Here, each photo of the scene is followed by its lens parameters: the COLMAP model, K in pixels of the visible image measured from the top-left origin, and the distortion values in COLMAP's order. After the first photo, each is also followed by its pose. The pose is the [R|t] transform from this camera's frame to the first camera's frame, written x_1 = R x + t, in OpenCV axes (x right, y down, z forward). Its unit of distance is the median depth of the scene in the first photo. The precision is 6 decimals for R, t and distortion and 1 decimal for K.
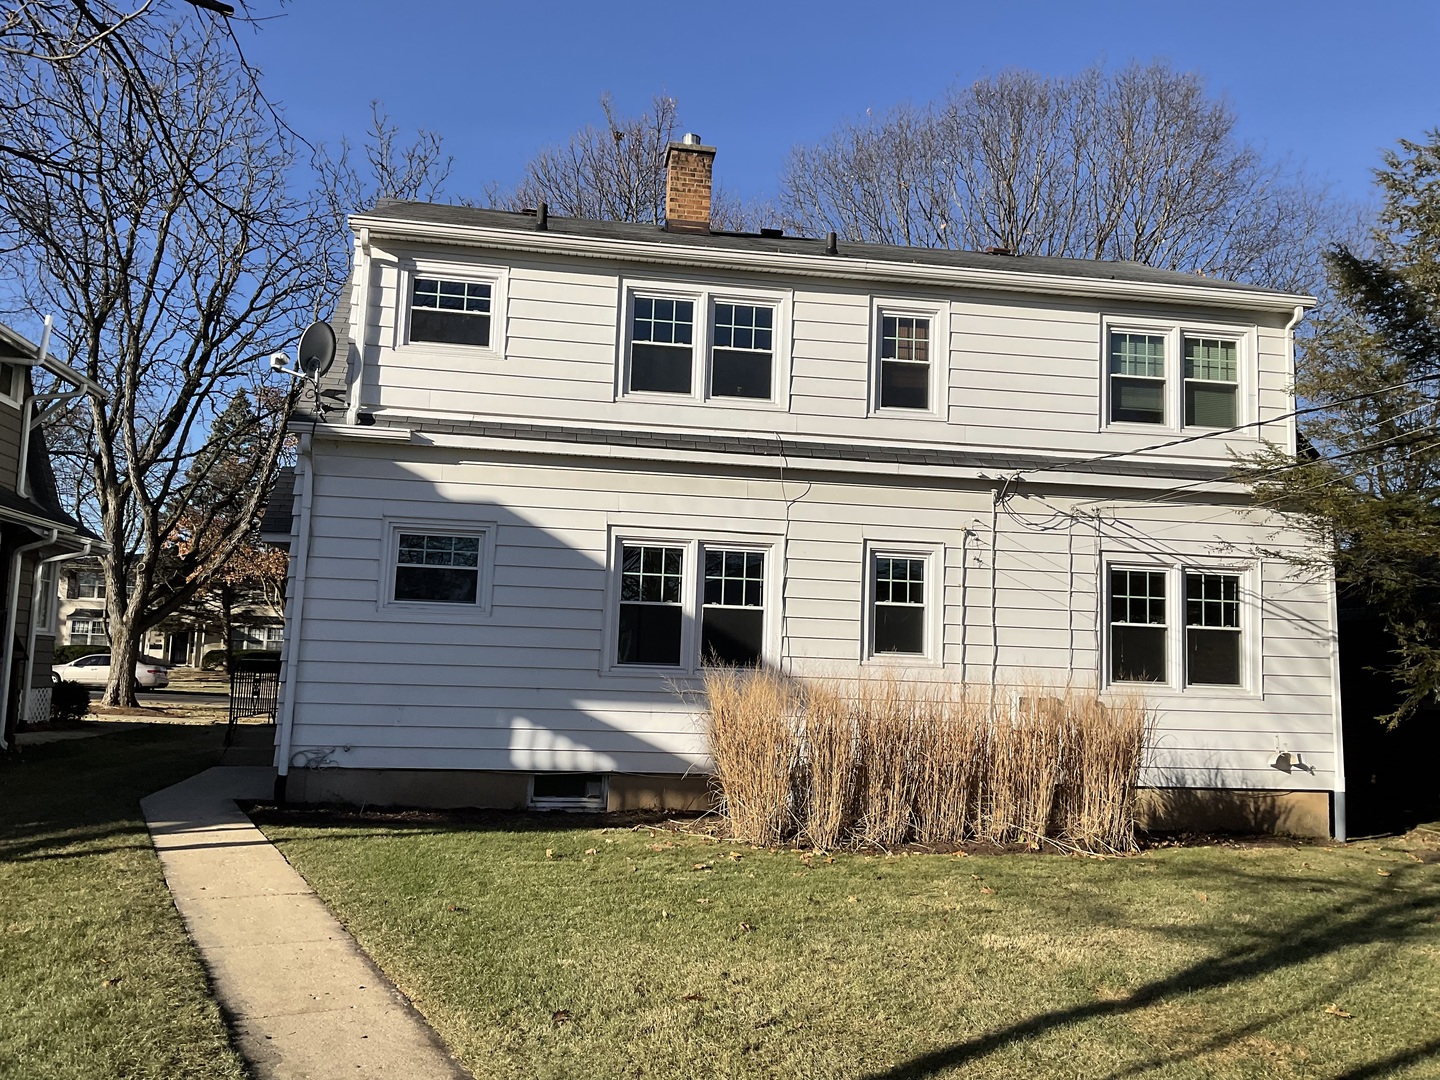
lens RADIAL K [[1180.7, 0, 723.6], [0, 1180.7, 546.3], [0, 0, 1]] dist [0.030444, -0.040383]
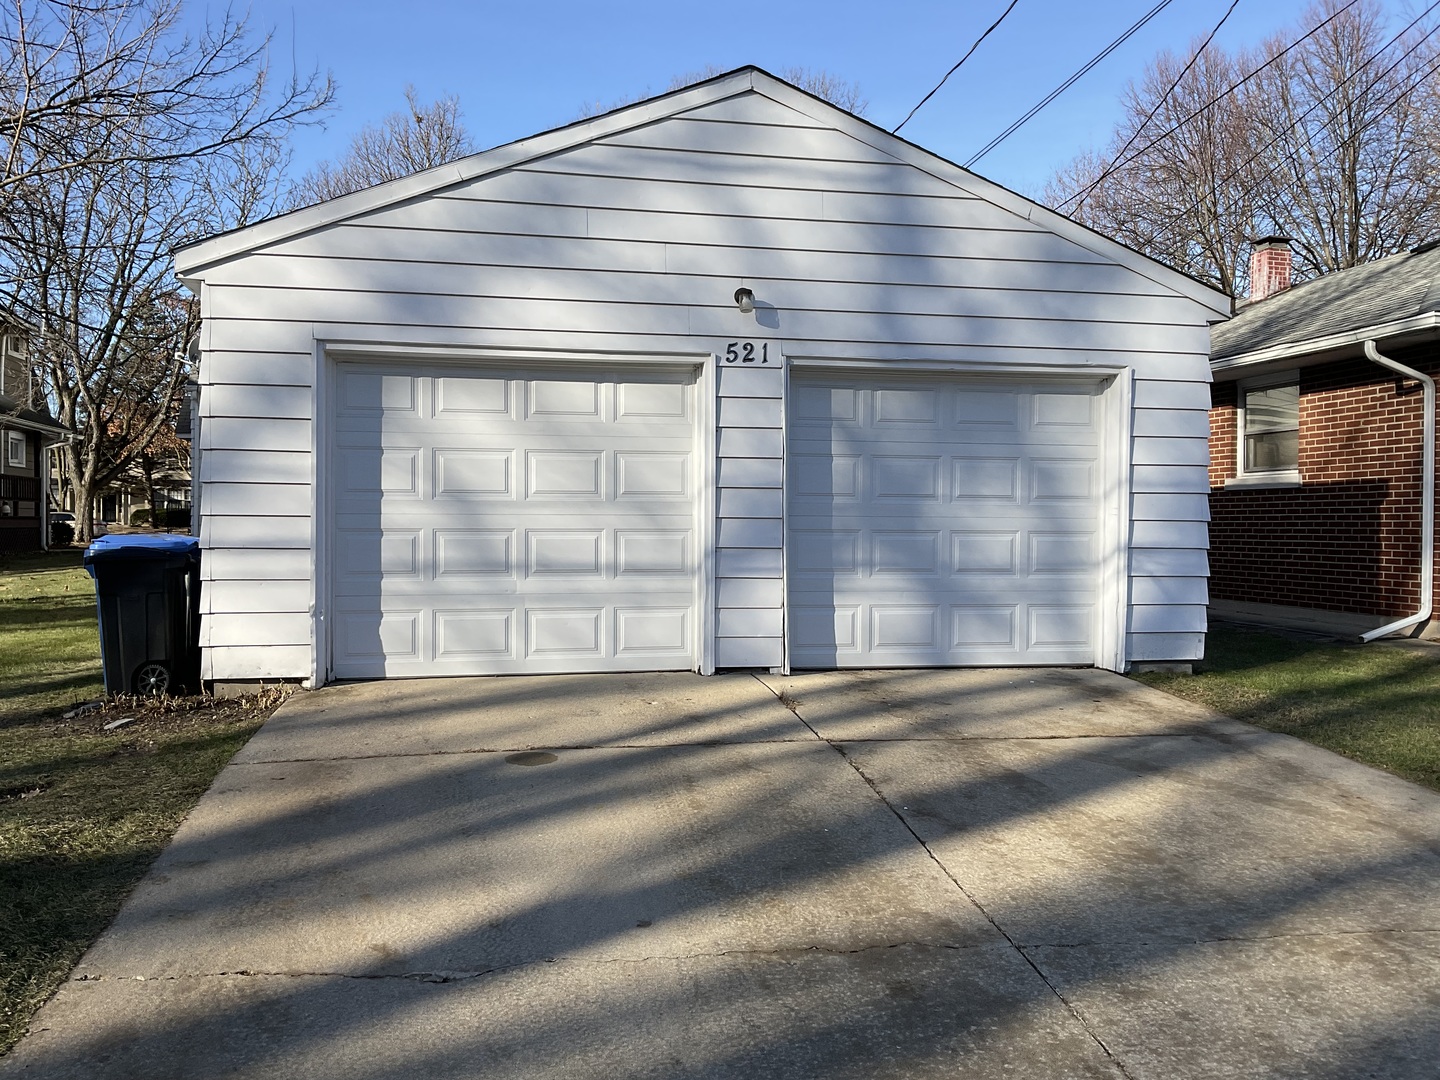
lens RADIAL K [[1180.7, 0, 714.3], [0, 1180.7, 532.3], [0, 0, 1]] dist [0.030444, -0.040383]
pose [[0.998136, -0.031113, 0.052506, 0.170442], [0.024983, 0.993211, 0.113609, -0.021854], [-0.055685, -0.112085, 0.992137, -0.445138]]
